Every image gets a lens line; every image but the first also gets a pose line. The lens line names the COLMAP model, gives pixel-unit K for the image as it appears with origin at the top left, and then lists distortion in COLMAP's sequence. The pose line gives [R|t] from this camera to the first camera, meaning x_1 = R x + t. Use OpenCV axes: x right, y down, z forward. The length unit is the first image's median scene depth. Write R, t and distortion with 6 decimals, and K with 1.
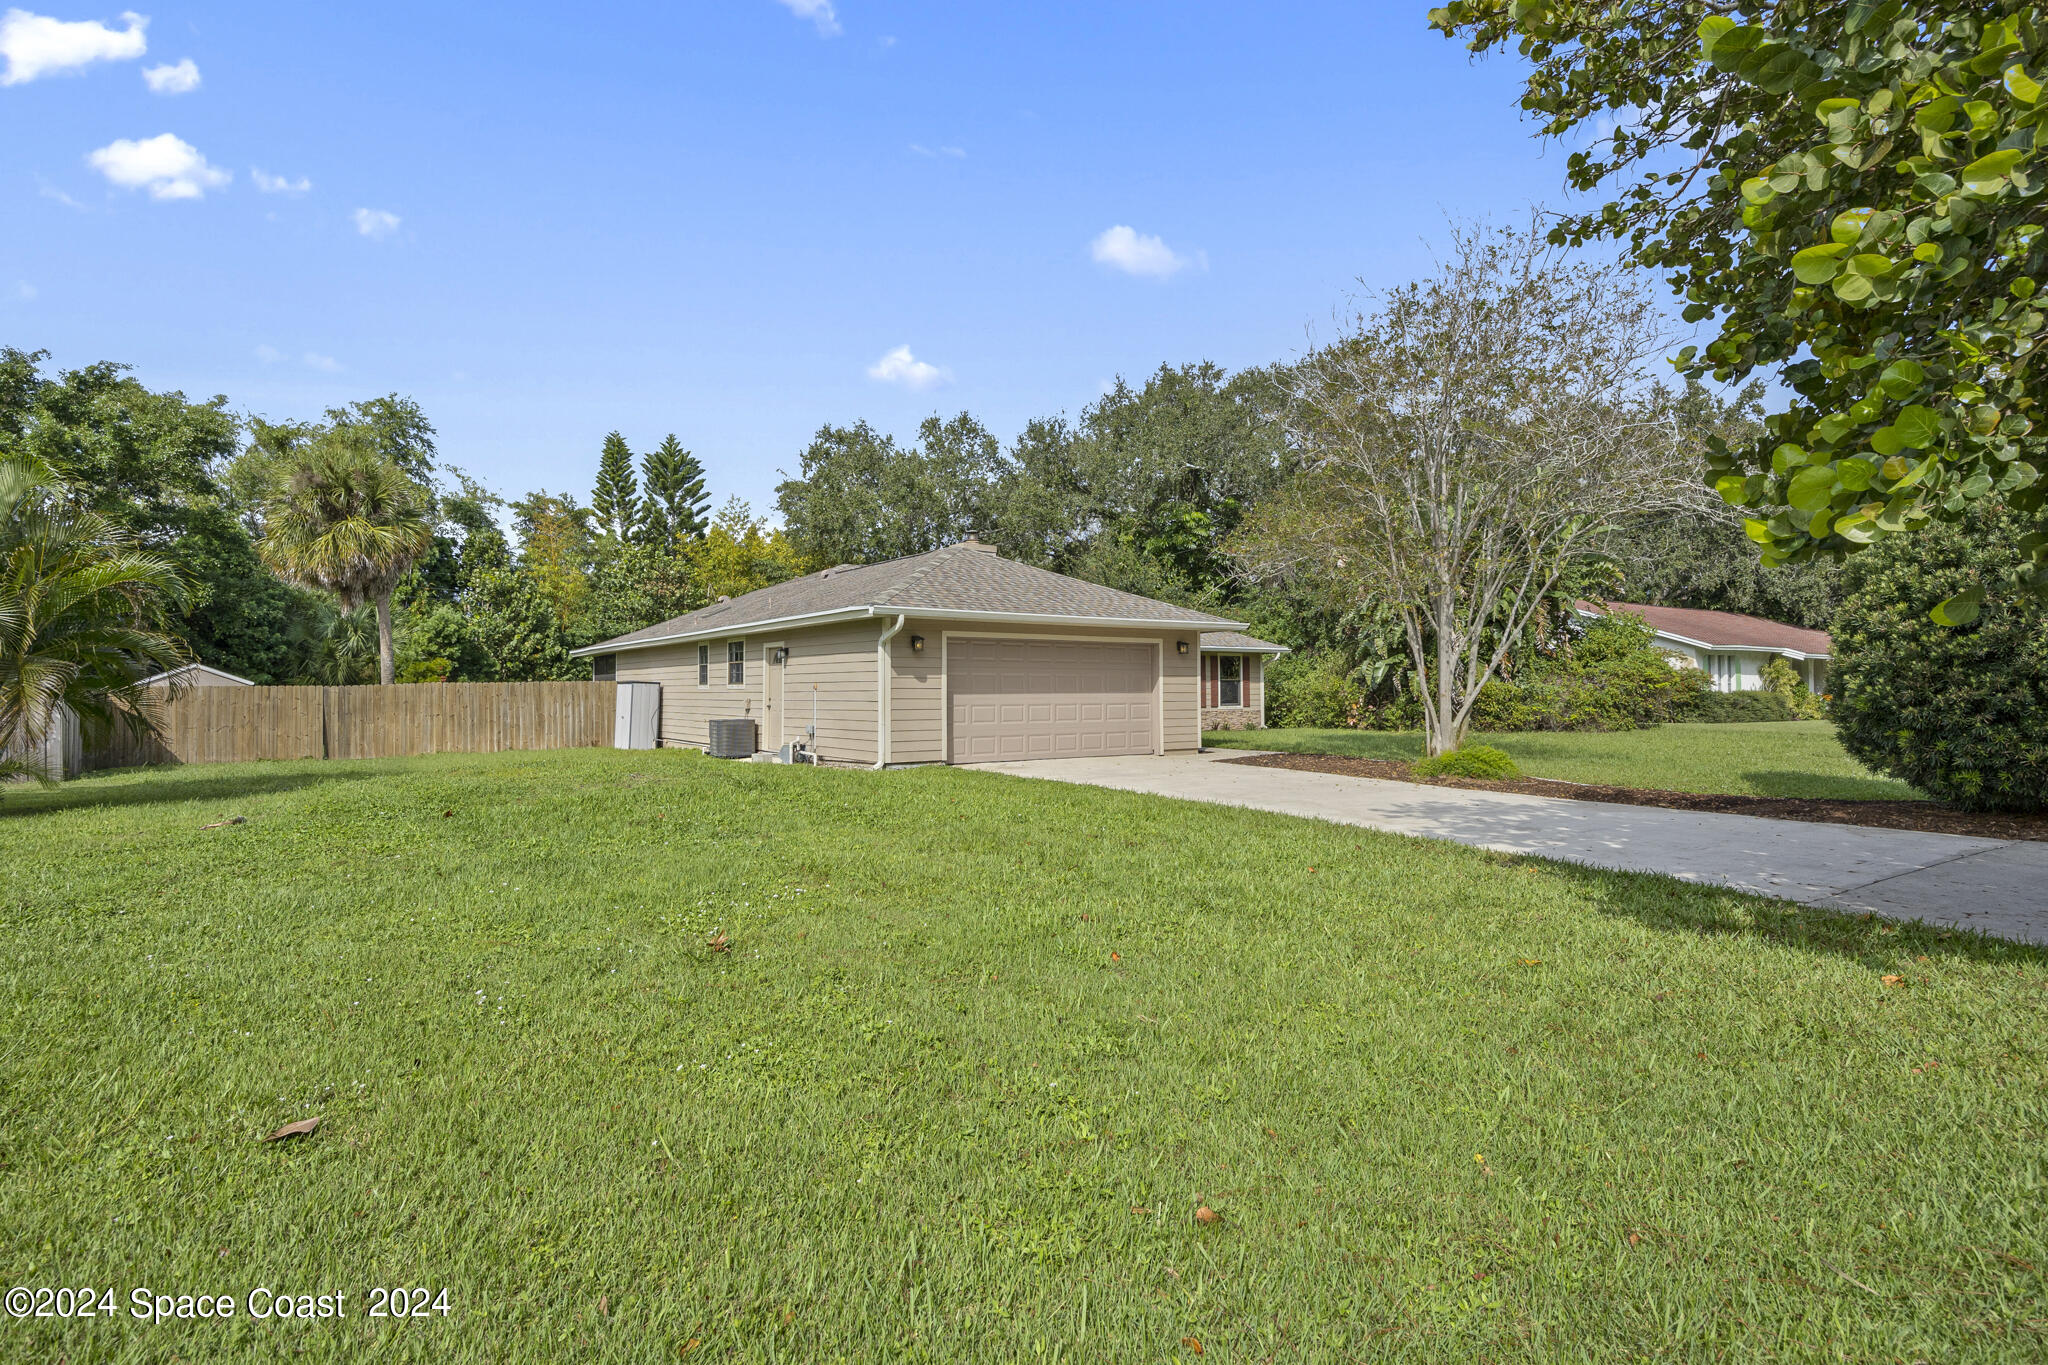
lens RADIAL K [[995.7, 0, 1043.1], [0, 995.7, 637.6], [0, 0, 1]] dist [-0.002057, -0.000354]
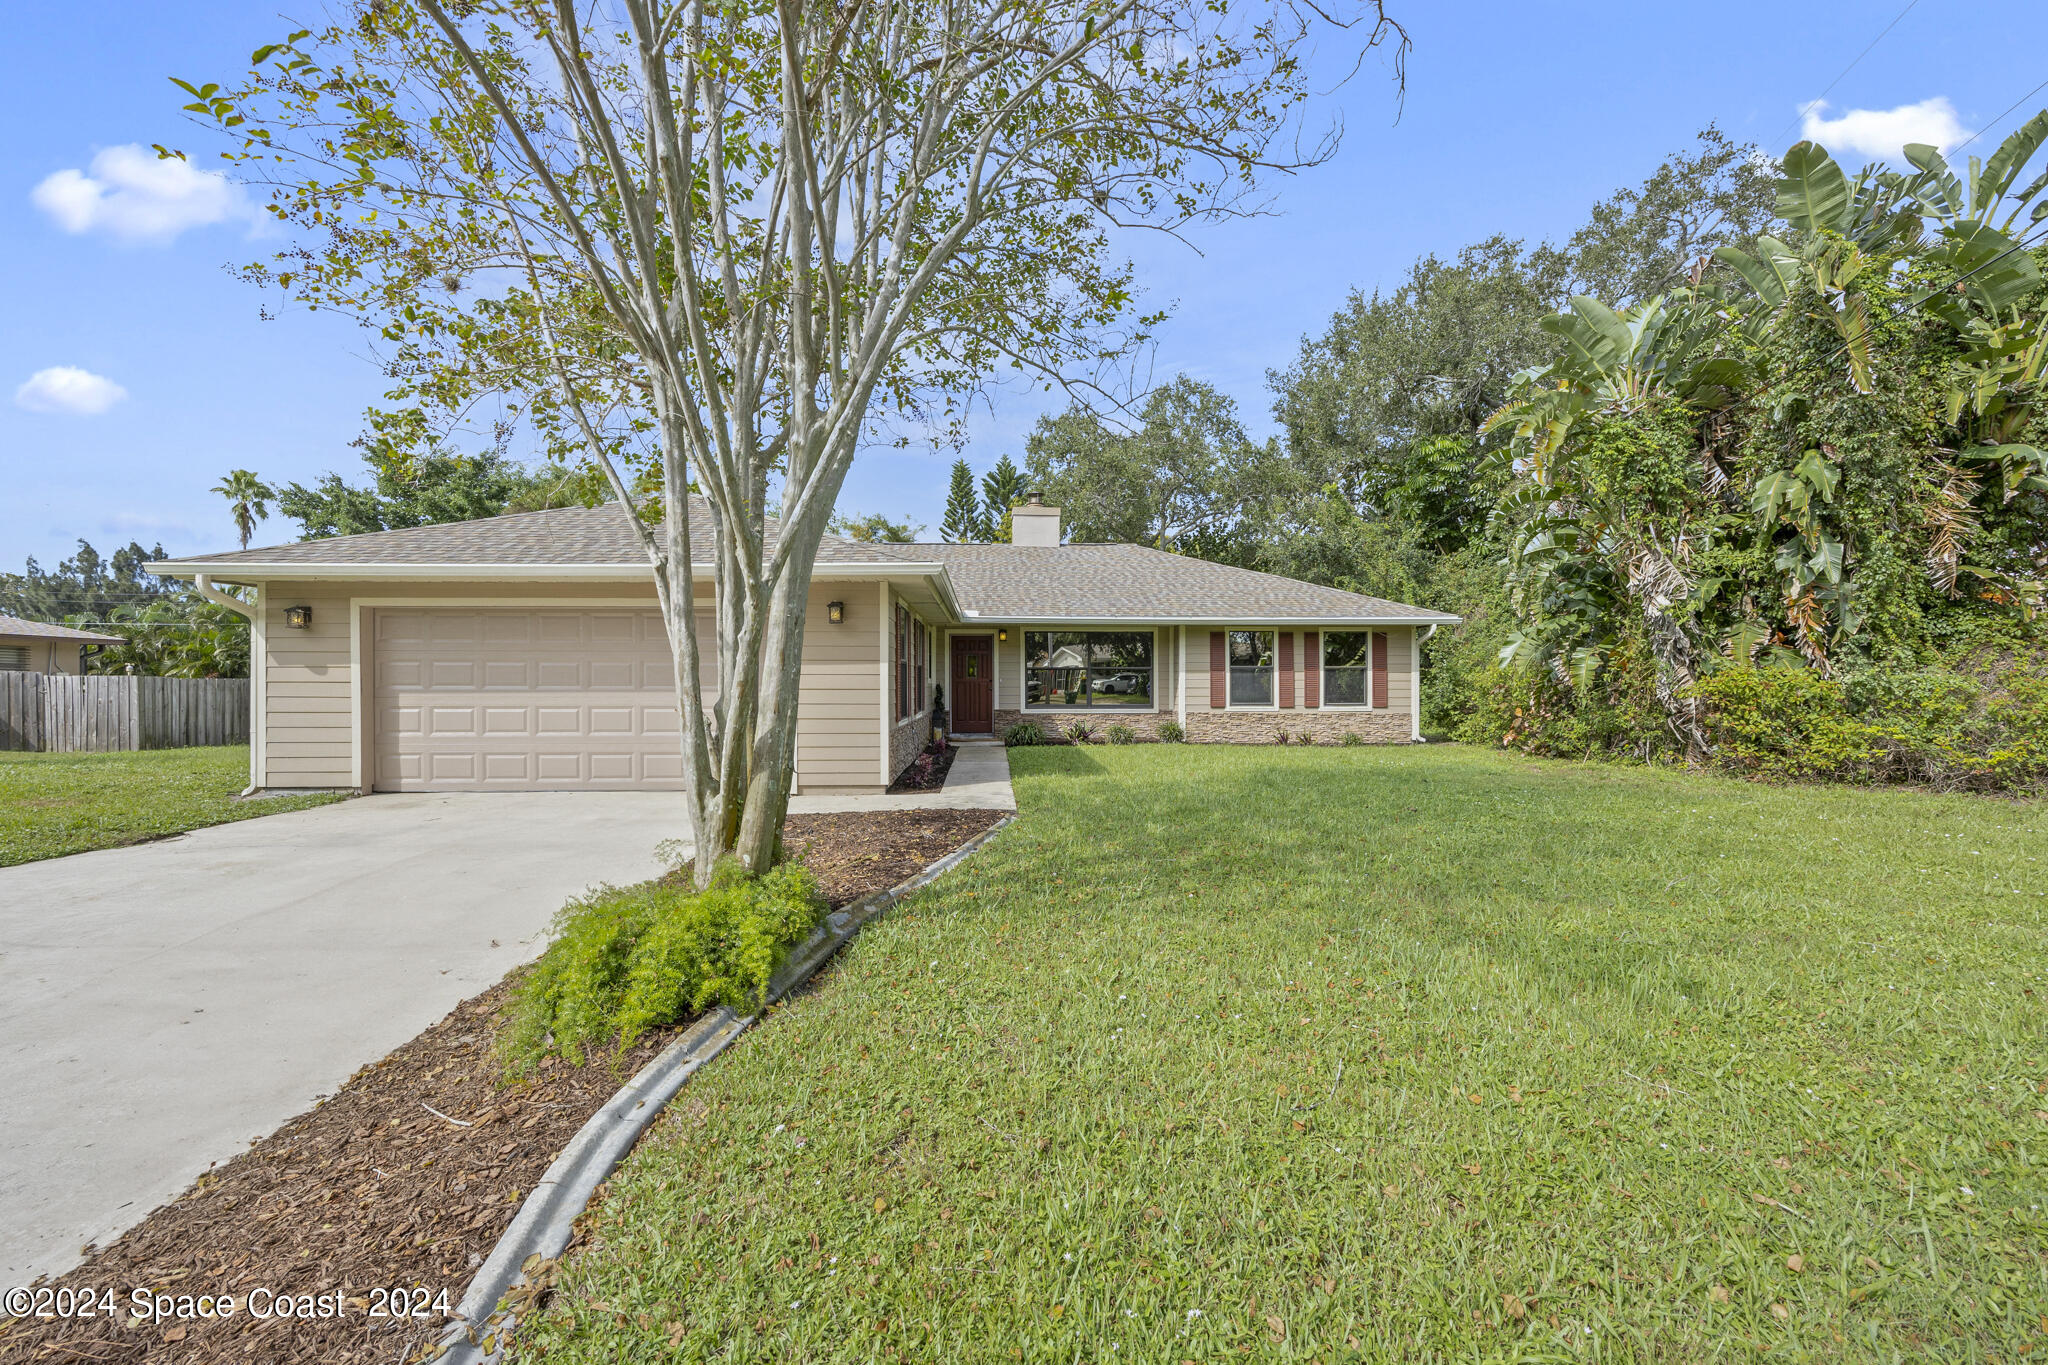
lens RADIAL K [[828.0, 0, 1003.8], [0, 828.0, 670.2], [0, 0, 1]] dist [-0.000777, -0.000021]
pose [[0.825571, -0.005424, -0.564272, 0.323754], [0.029253, 0.999021, 0.033196, 0.019927], [0.563539, -0.043913, 0.824921, 0.427624]]
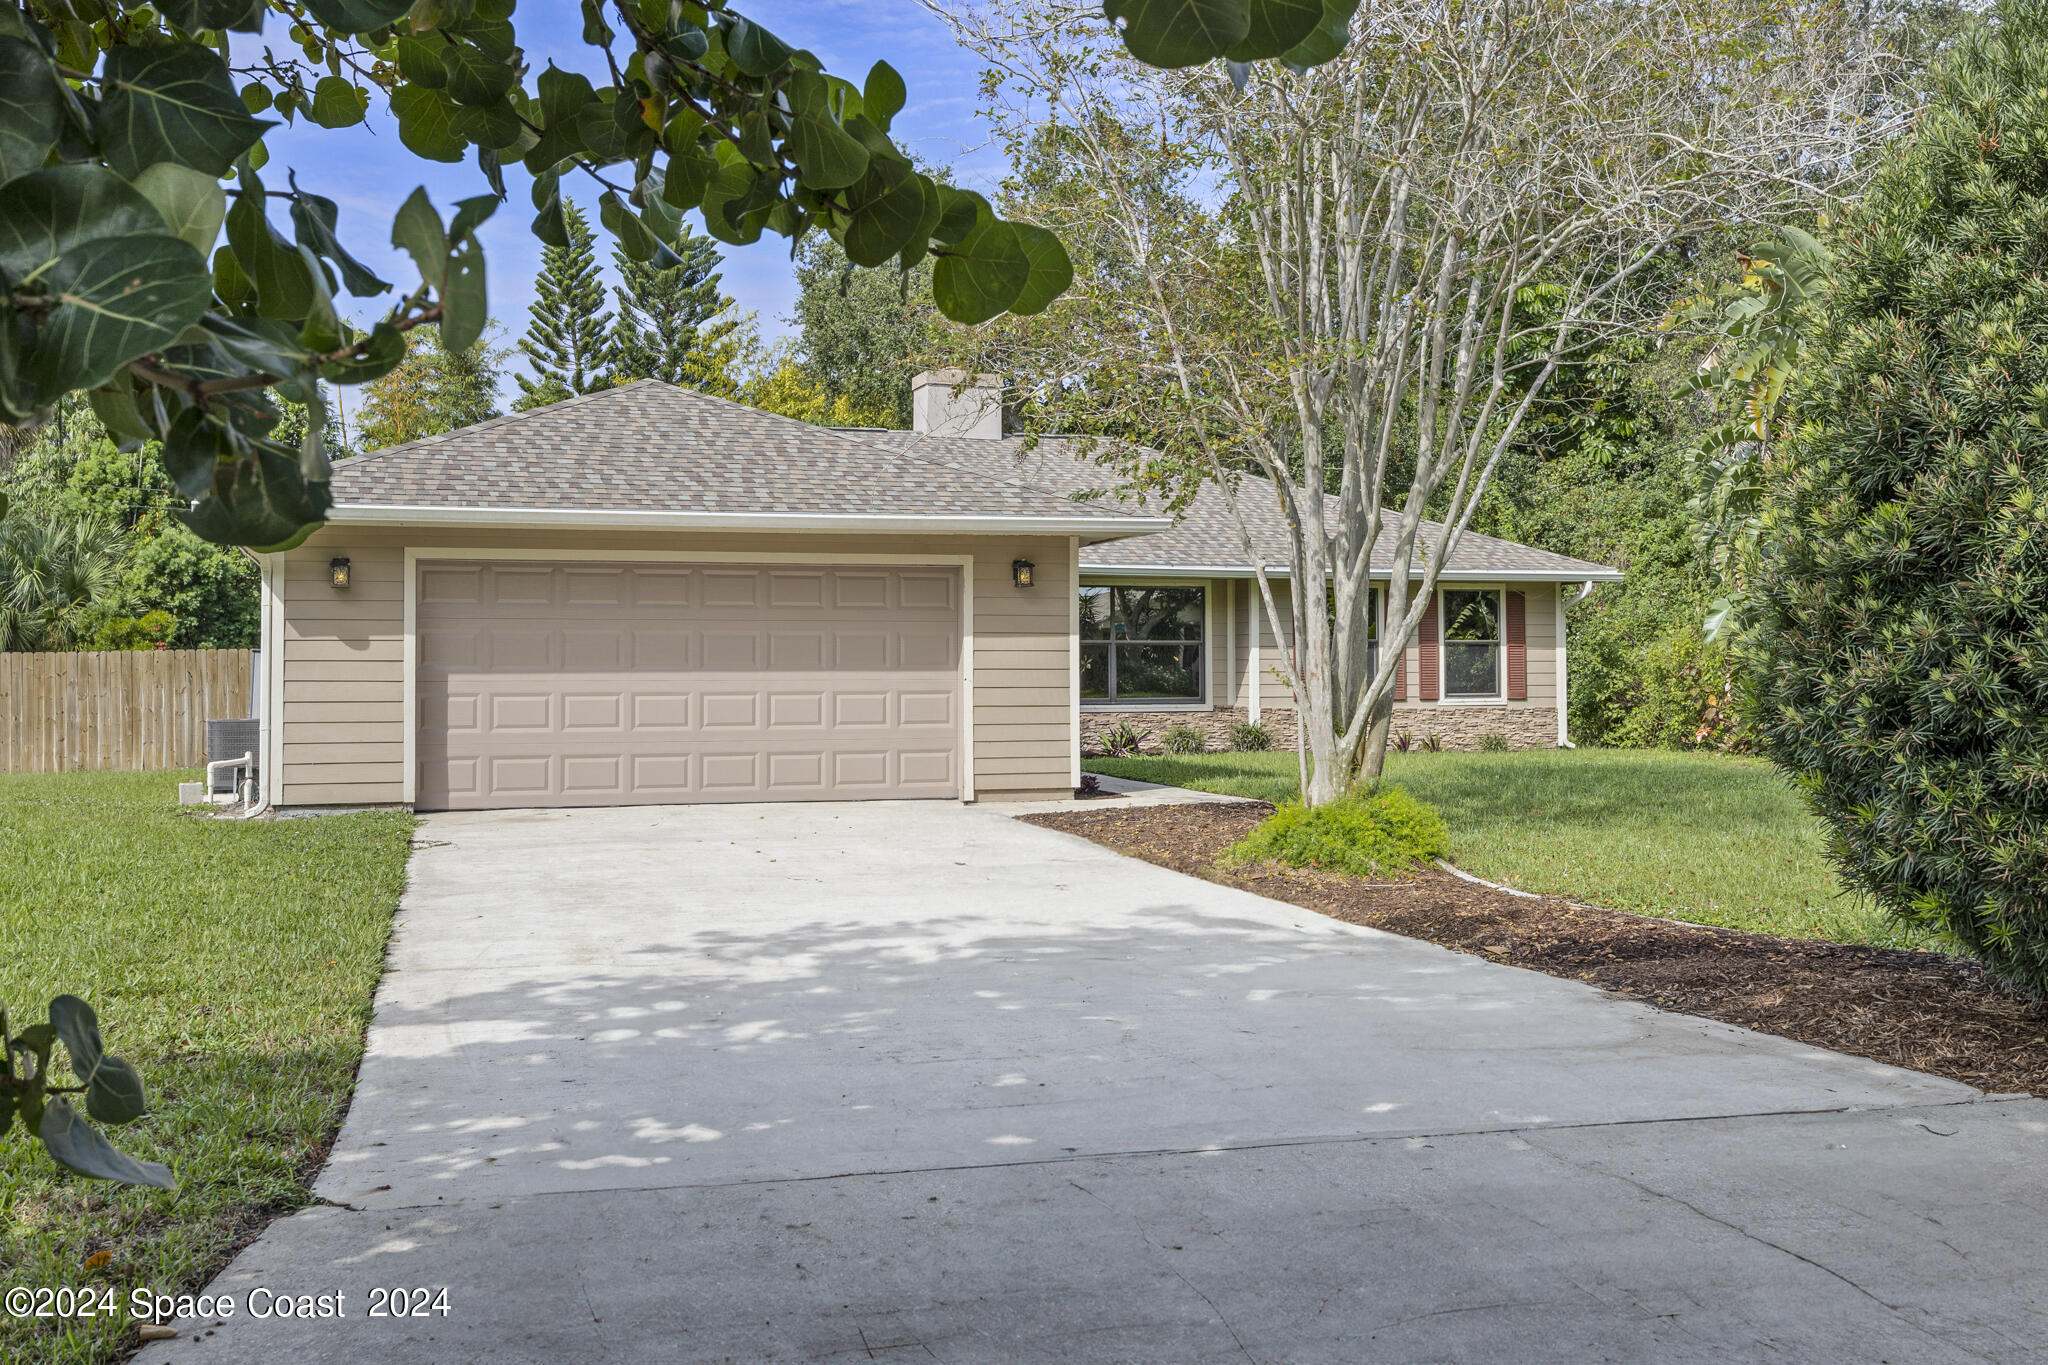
lens RADIAL K [[1958.4, 0, 1022.3], [0, 1958.4, 552.9], [0, 0, 1]] dist [0.003162, 0.007515]
pose [[0.953063, -0.018666, -0.302196, 0.273889], [0.017352, 0.999825, -0.007034, 0.004587], [0.302274, 0.001460, 0.953220, 0.078379]]
